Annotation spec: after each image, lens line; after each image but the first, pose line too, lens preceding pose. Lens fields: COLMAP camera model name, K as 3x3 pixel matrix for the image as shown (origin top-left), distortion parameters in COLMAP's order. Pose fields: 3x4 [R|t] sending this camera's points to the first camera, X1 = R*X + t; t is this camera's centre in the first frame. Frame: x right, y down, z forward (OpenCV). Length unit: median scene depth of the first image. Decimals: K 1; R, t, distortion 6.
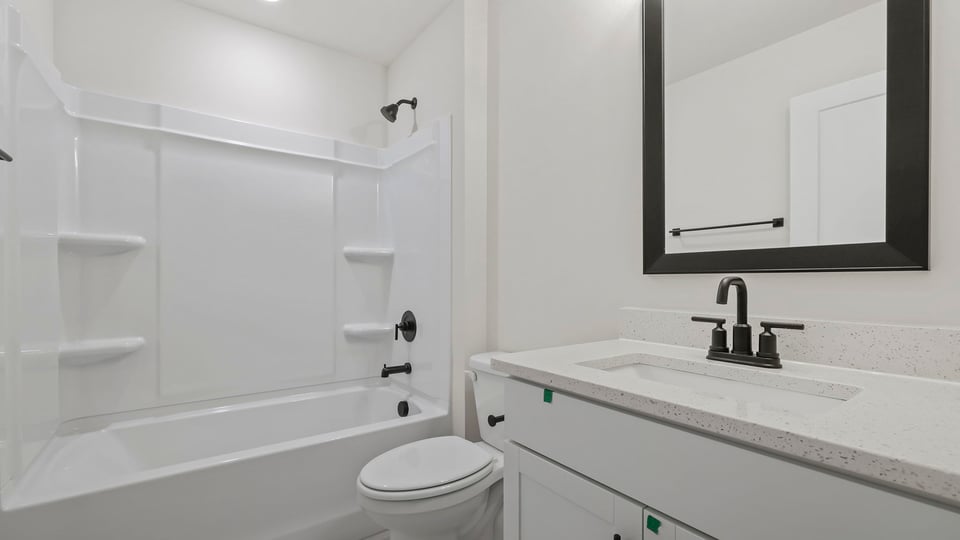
lens RADIAL K [[410.2, 0, 474.7], [0, 410.2, 276.4], [0, 0, 1]] dist [0.002755, -0.000332]
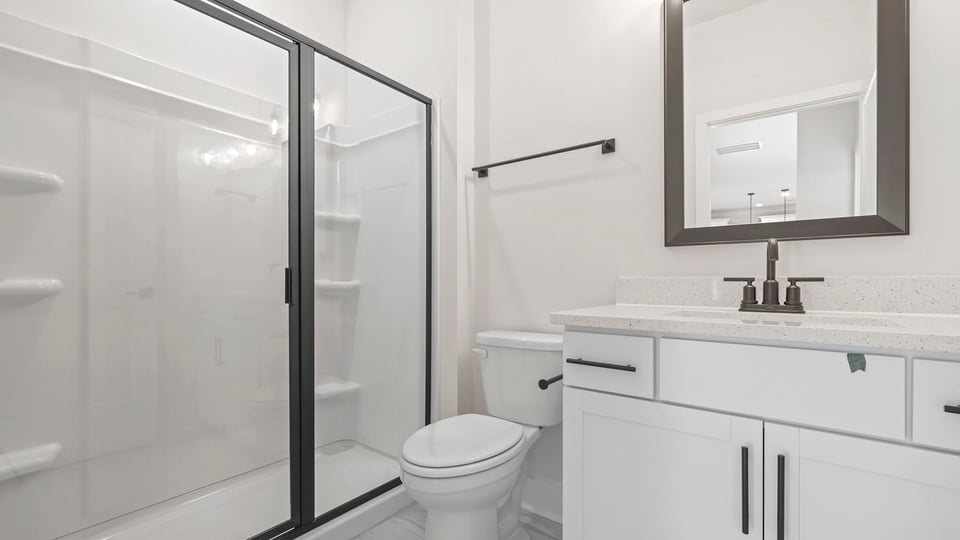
lens RADIAL K [[410.2, 0, 476.9], [0, 410.2, 274.5], [0, 0, 1]] dist [0.002755, -0.000332]
pose [[0.963468, 0.001906, 0.267818, -0.445619], [0.000868, 0.999947, -0.010239, 0.092977], [-0.267823, 0.010097, 0.963415, 0.042365]]
